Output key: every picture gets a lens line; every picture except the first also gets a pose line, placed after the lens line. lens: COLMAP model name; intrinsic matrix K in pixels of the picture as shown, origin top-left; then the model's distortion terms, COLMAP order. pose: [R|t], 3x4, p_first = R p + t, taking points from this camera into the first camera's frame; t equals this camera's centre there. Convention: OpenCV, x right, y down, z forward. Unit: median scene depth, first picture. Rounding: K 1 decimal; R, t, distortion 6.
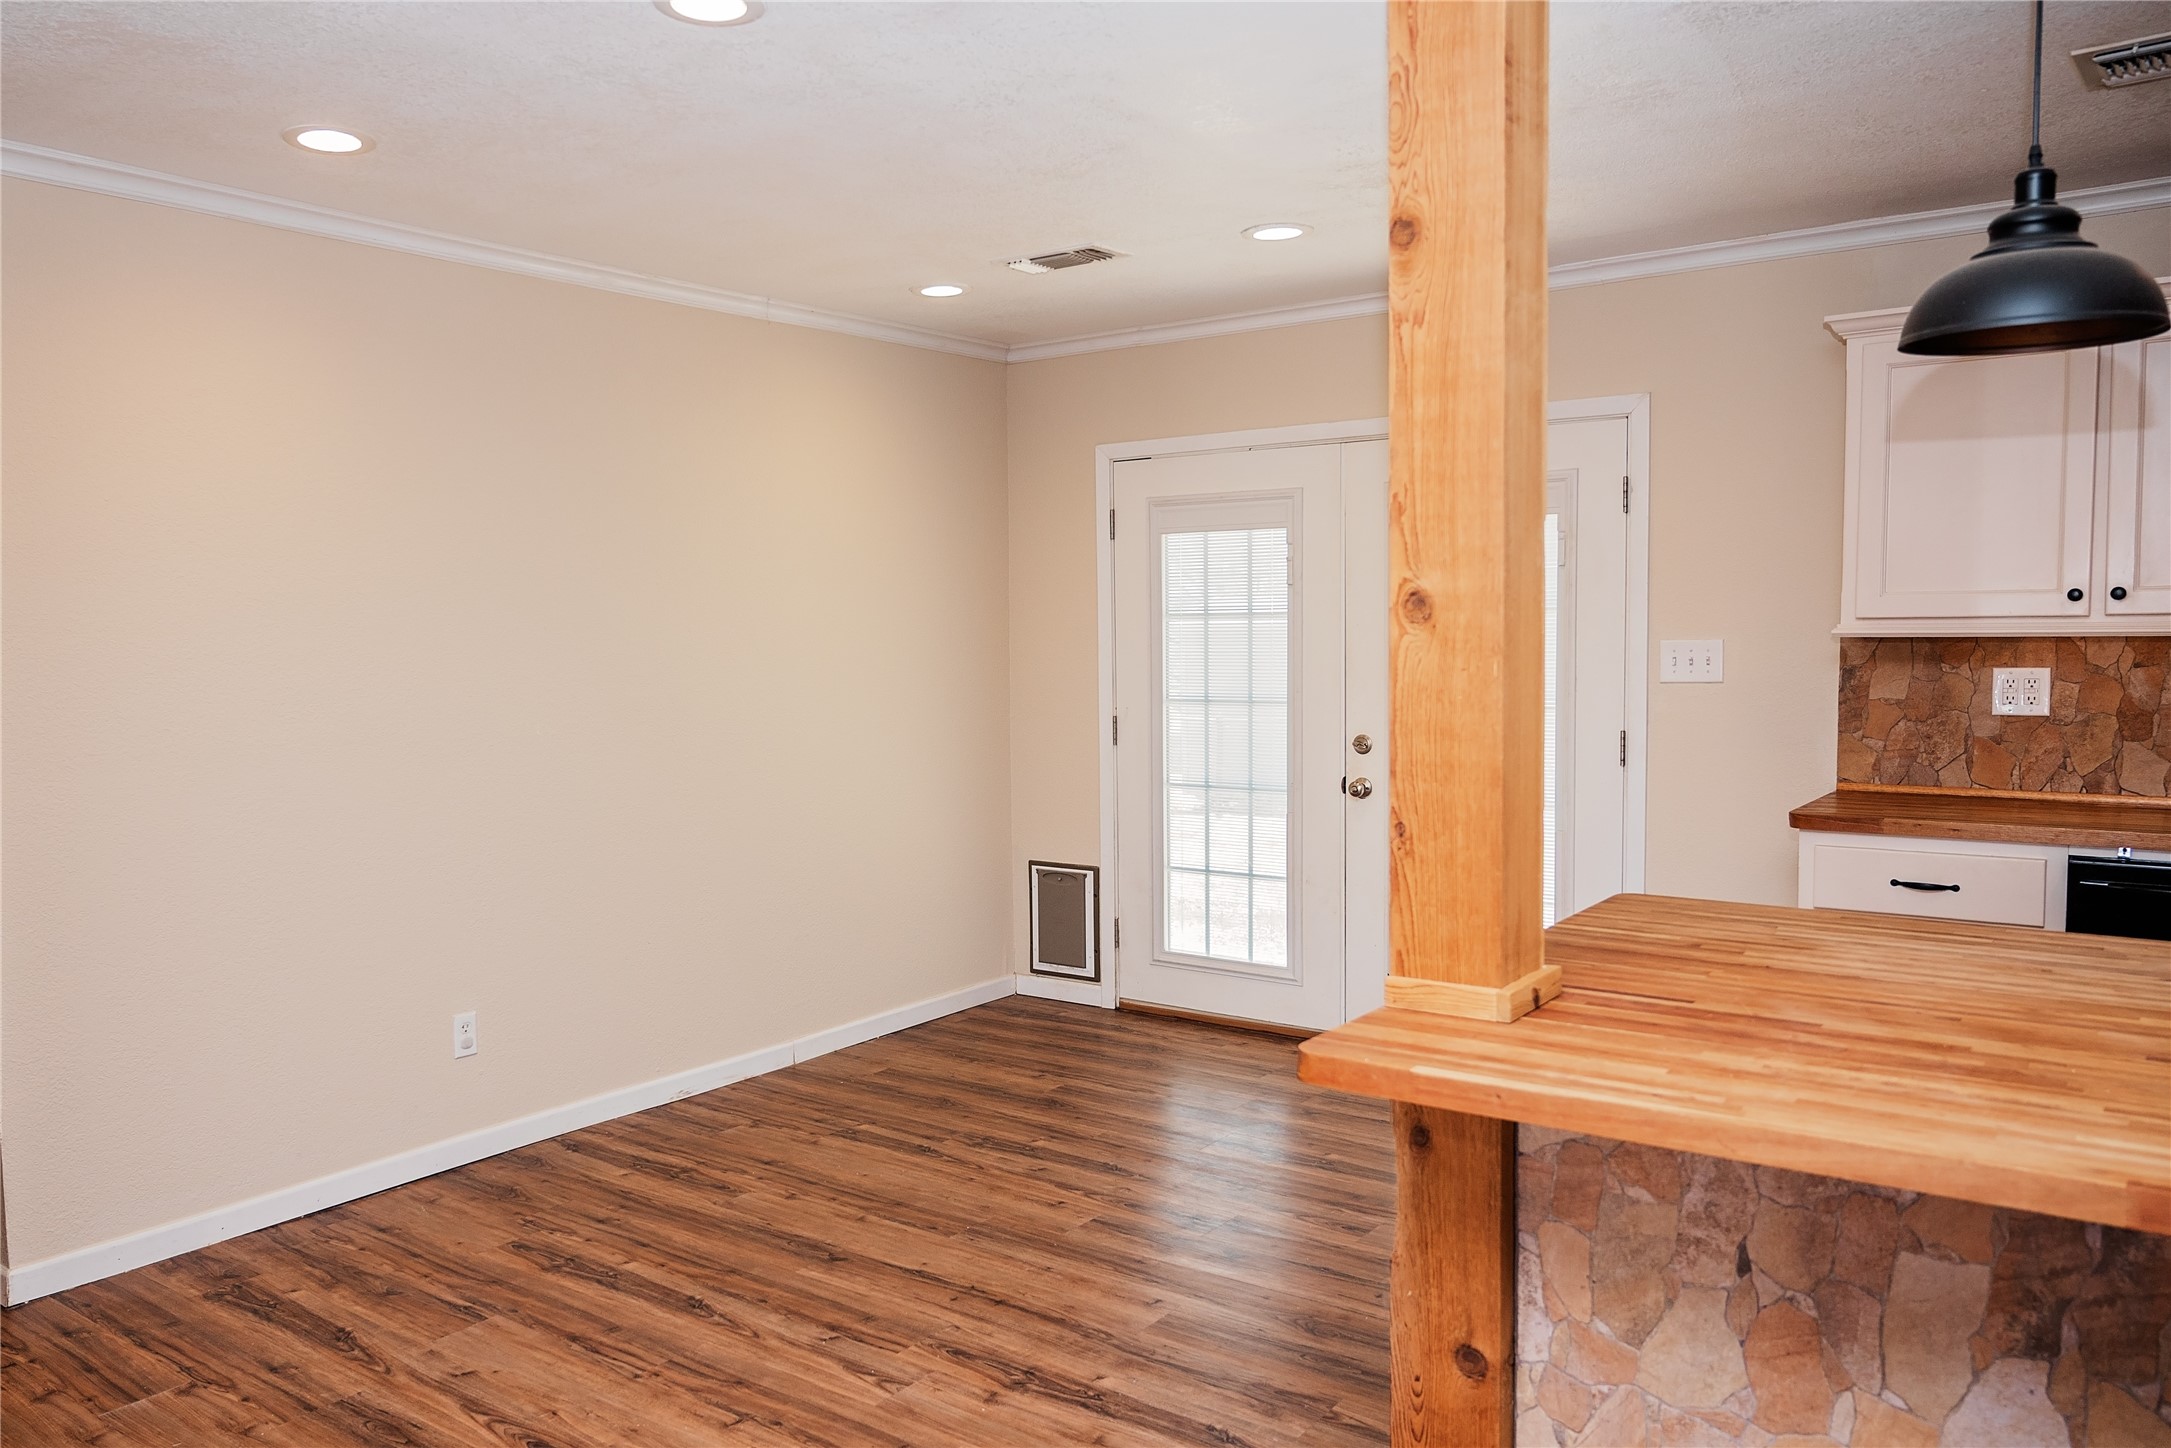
lens RADIAL K [[1650.5, 0, 941.6], [0, 1650.5, 736.9], [0, 0, 1]] dist [-0.008397, 0.007920]
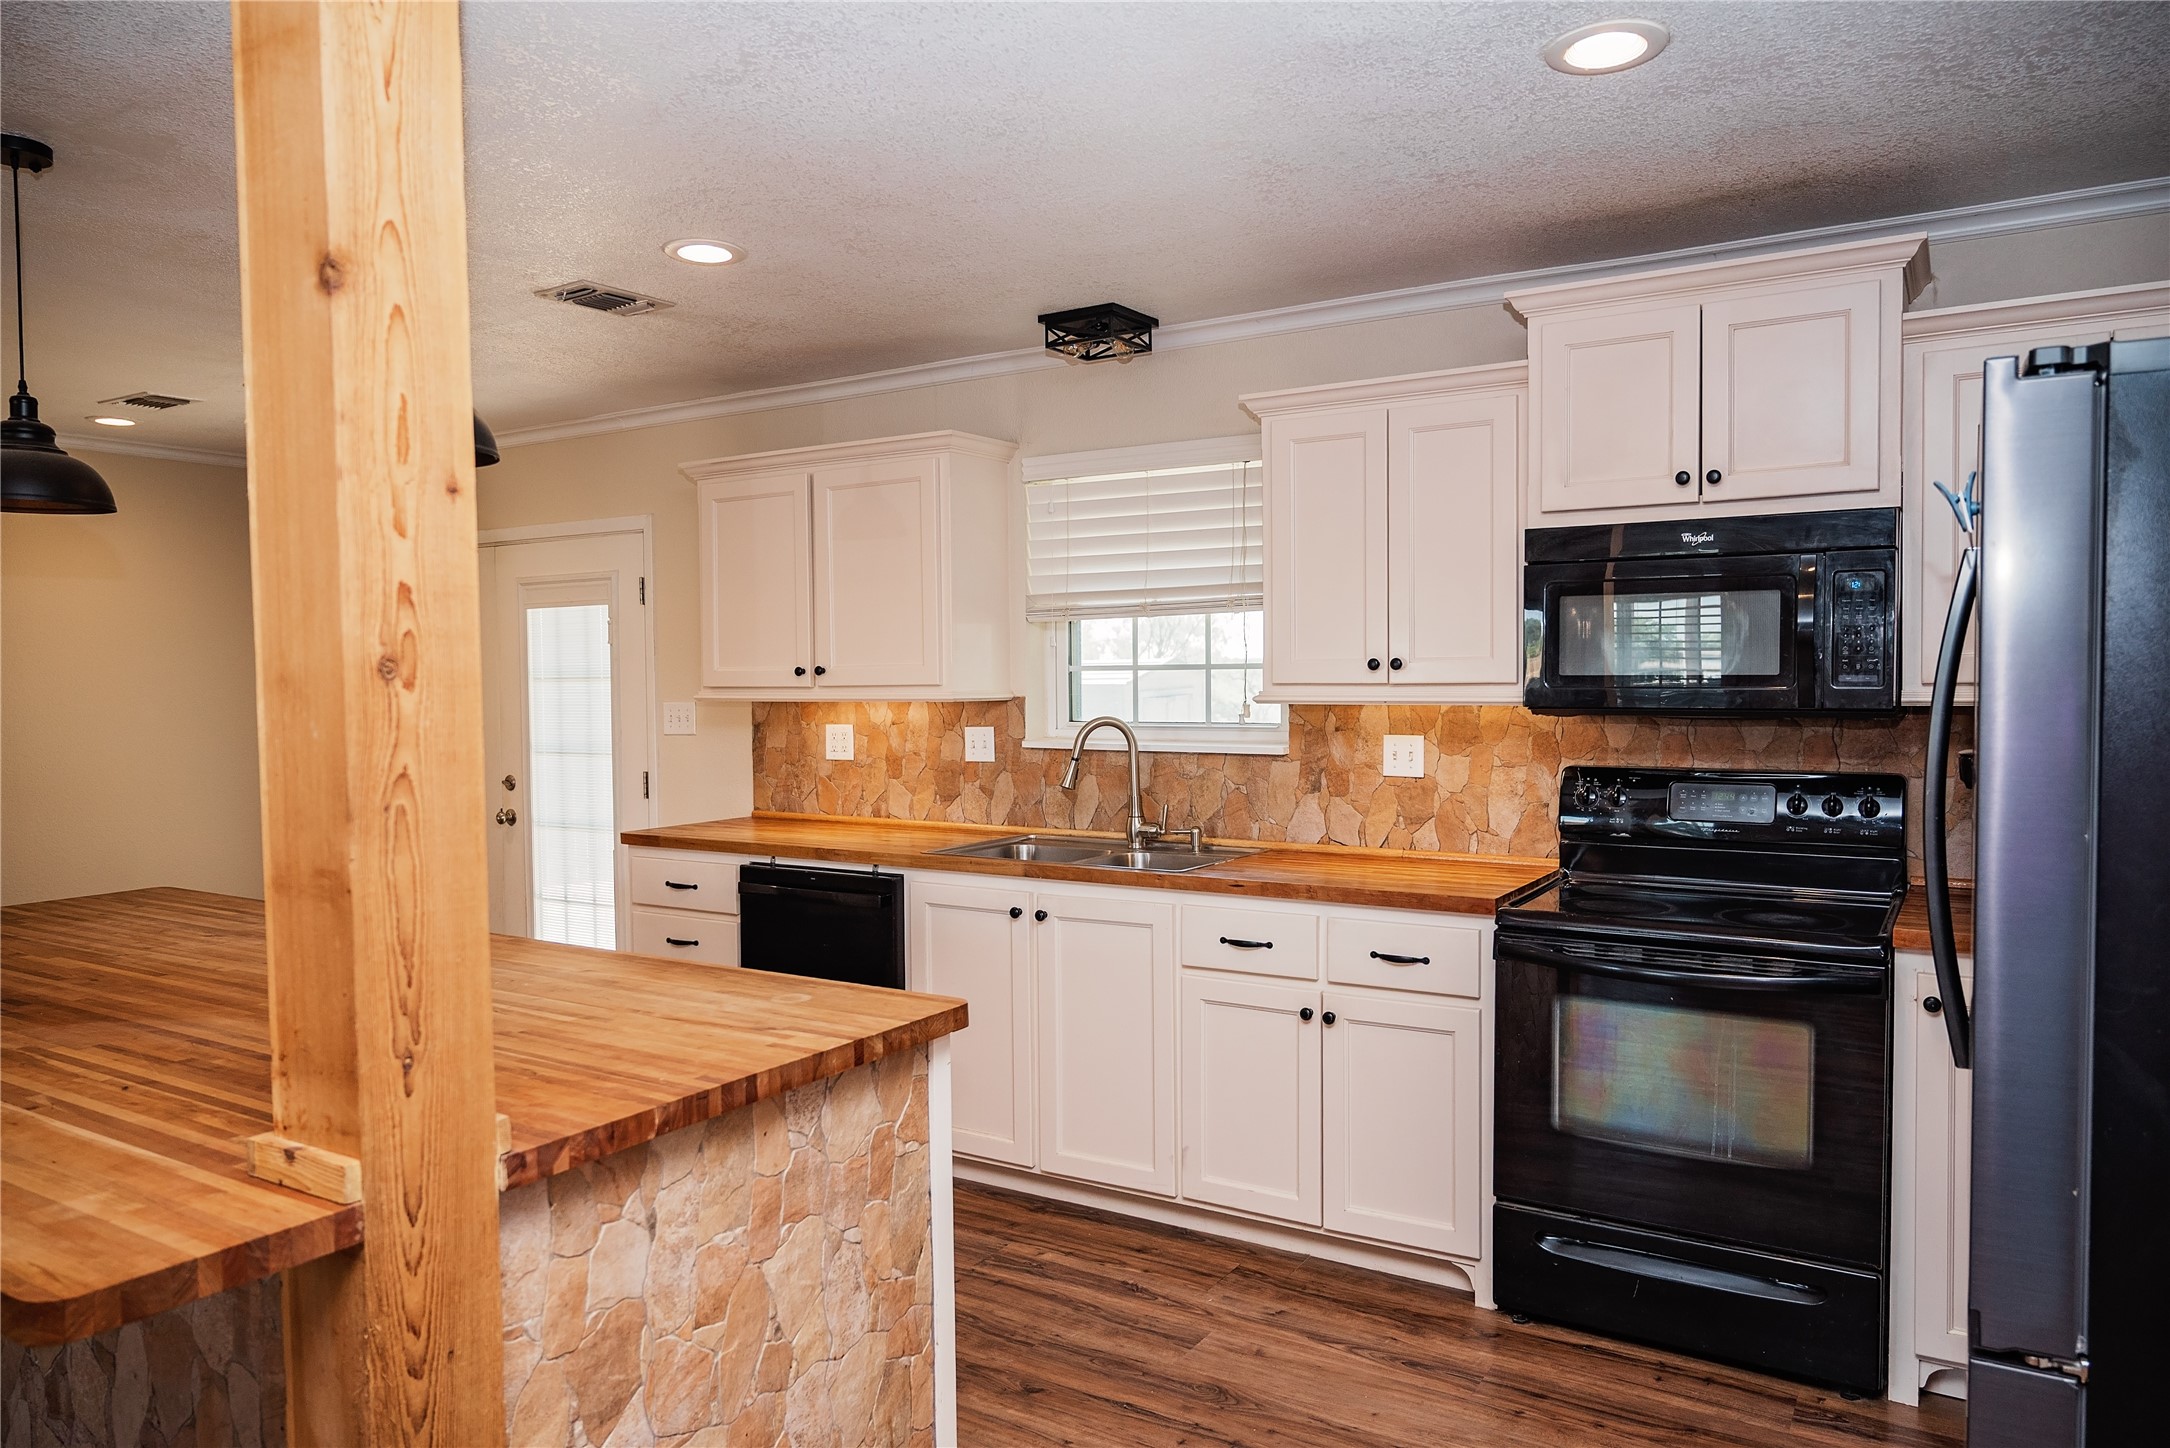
lens RADIAL K [[1452.1, 0, 1071.8], [0, 1452.1, 722.2], [0, 0, 1]] dist [-0.003531, 0.000302]
pose [[0.993632, 0.005138, 0.112559, 0.716426], [-0.000413, 0.999119, -0.041958, 0.006149], [-0.112675, 0.041644, 0.992759, -0.207375]]
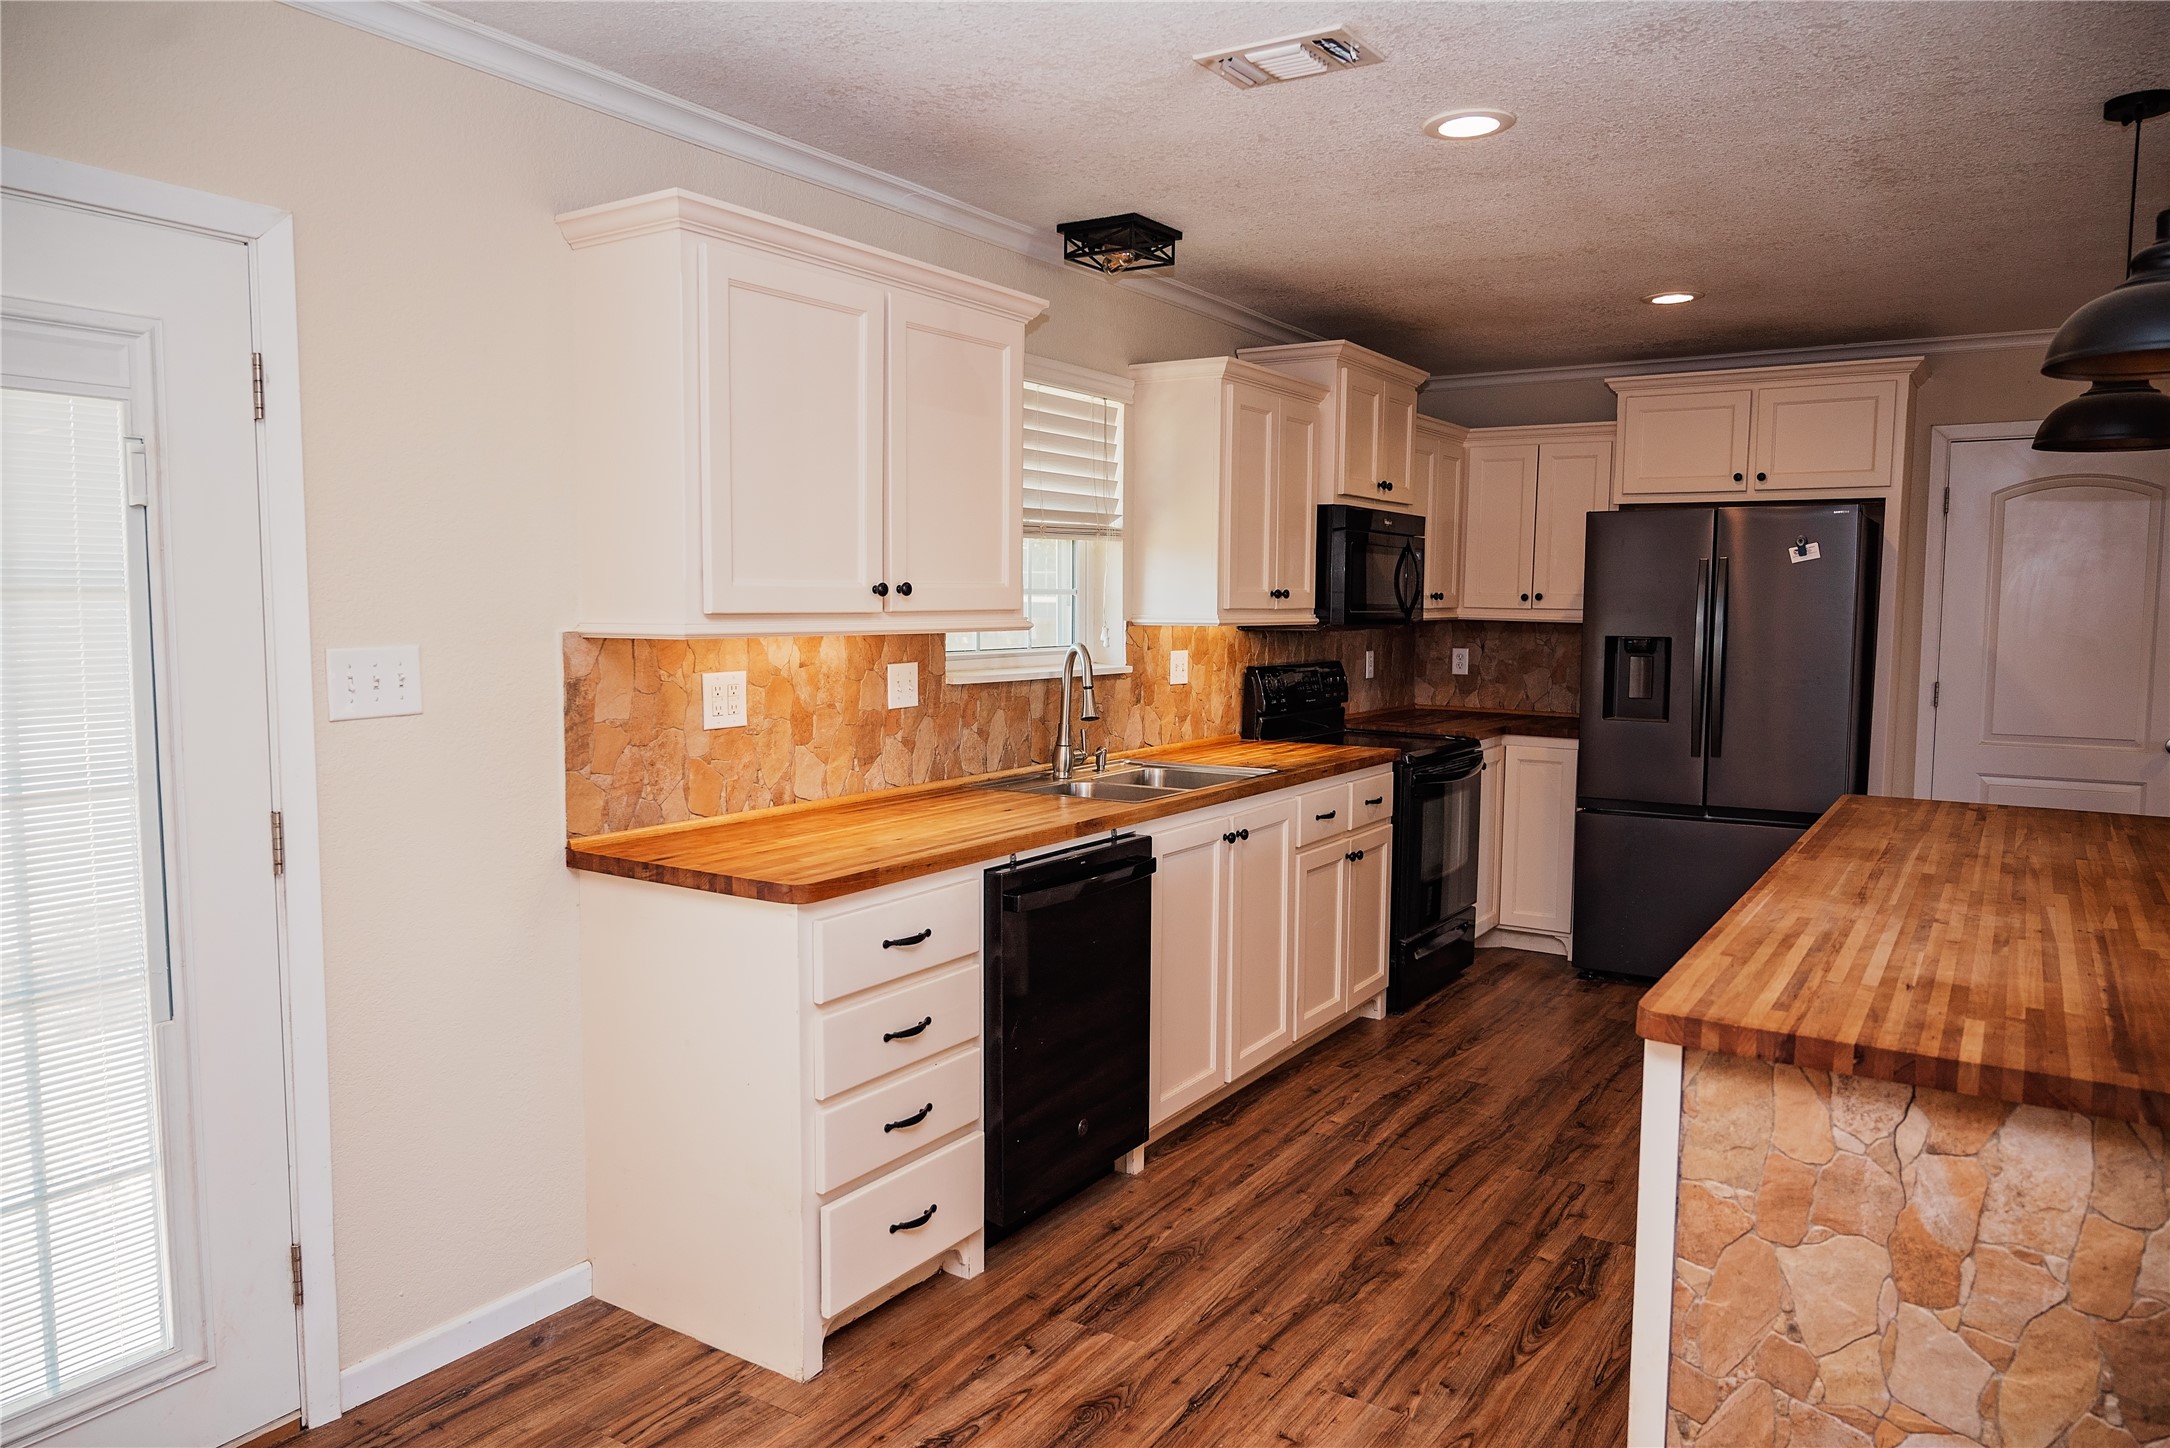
lens RADIAL K [[1452.1, 0, 1095.3], [0, 1452.1, 719.4], [0, 0, 1]] dist [-0.003531, 0.000302]
pose [[-0.103204, -0.067454, 0.992370, -0.119088], [0.067068, 0.994955, 0.074605, -0.061628], [-0.992397, 0.074256, -0.098159, 0.890400]]
